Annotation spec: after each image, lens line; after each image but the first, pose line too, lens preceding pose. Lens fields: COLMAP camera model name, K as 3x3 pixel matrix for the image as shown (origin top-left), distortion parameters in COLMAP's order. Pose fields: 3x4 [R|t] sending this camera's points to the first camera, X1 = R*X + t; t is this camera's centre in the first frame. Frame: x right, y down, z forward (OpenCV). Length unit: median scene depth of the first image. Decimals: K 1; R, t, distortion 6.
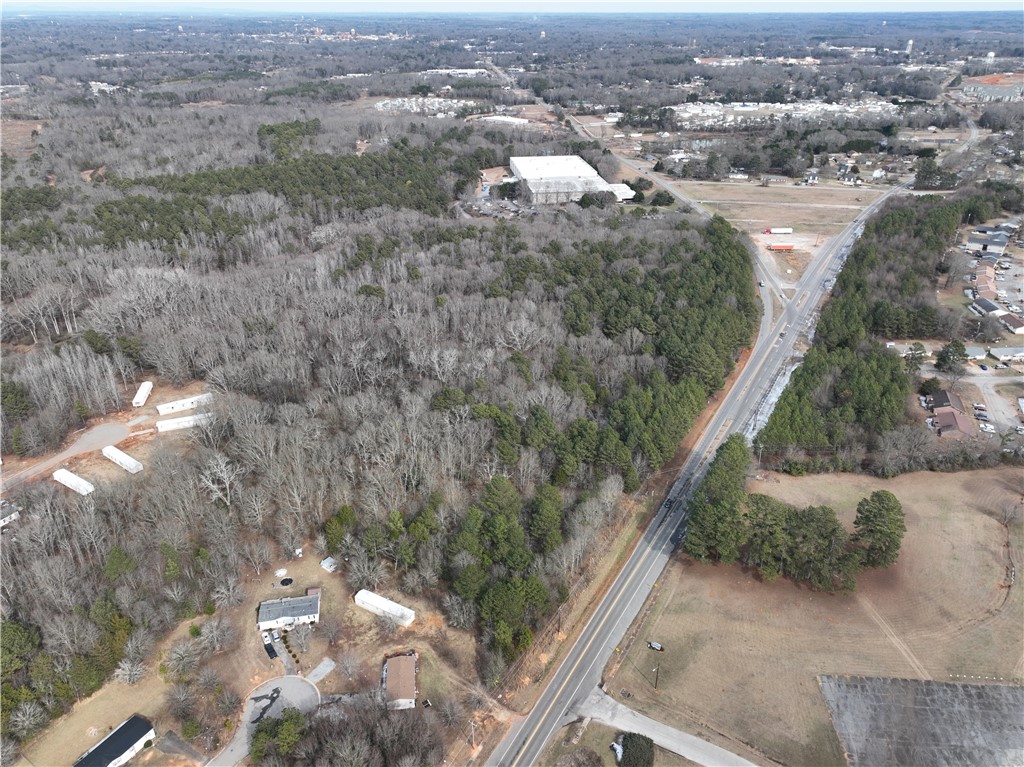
lens RADIAL K [[743.3, 0, 512.0], [0, 743.3, 383.5], [0, 0, 1]] dist [0.003099, 0.010013]
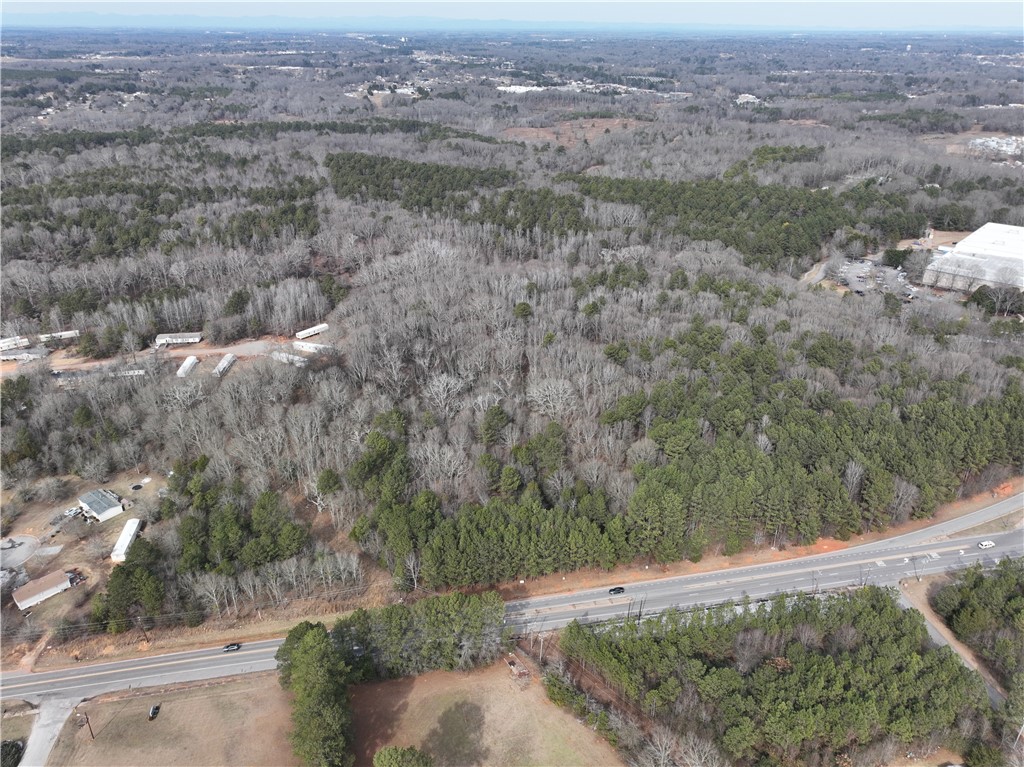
lens RADIAL K [[743.3, 0, 512.0], [0, 743.3, 383.5], [0, 0, 1]] dist [0.003099, 0.010013]
pose [[0.640397, 0.339754, -0.688810, 0.897796], [-0.353879, 0.926493, 0.127984, -0.271068], [0.681661, 0.161795, 0.713555, 0.541341]]
